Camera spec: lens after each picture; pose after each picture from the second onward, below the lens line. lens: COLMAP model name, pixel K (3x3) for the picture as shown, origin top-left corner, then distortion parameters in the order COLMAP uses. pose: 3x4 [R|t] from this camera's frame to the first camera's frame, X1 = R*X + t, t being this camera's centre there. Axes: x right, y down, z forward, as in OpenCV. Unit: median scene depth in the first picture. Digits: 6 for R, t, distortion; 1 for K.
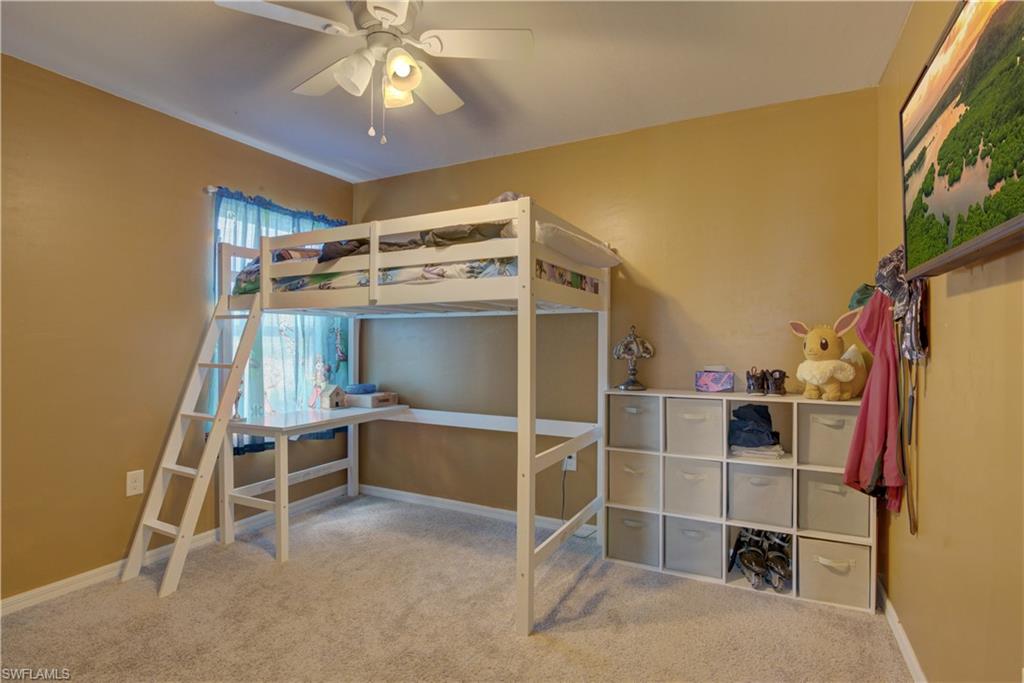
lens RADIAL K [[499.2, 0, 511.5], [0, 499.2, 341.3], [0, 0, 1]] dist [-0.024169, -0.000044]
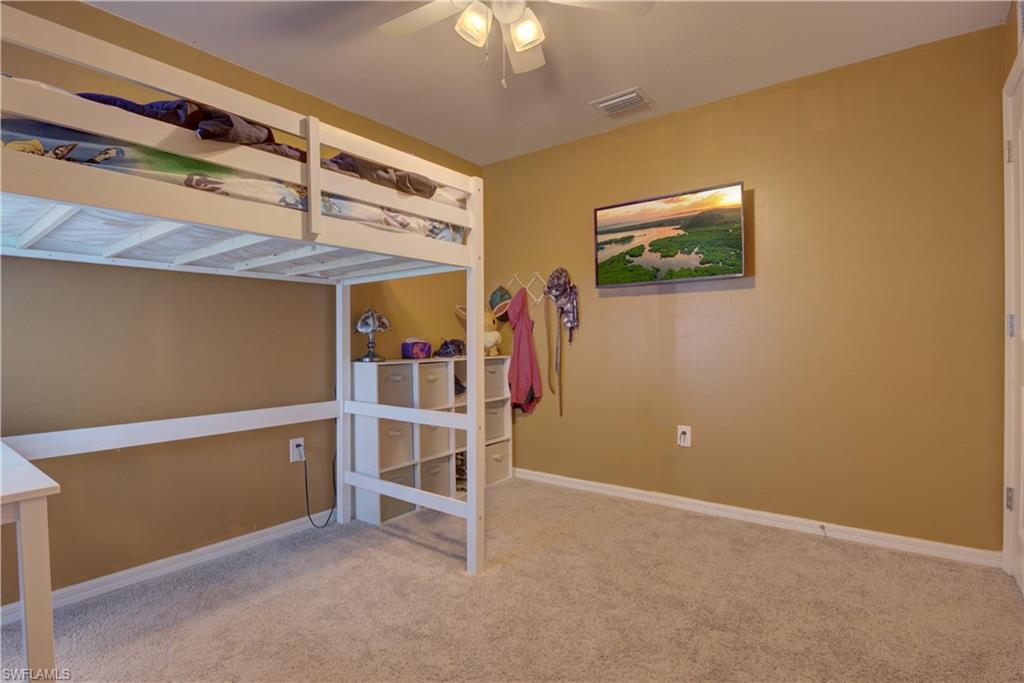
lens RADIAL K [[499.2, 0, 512.1], [0, 499.2, 342.0], [0, 0, 1]] dist [-0.024169, -0.000044]
pose [[0.170039, -0.005486, 0.985422, -0.926296], [0.005194, 0.999976, 0.004671, 0.063441], [-0.985424, 0.004324, 0.170063, 0.646938]]
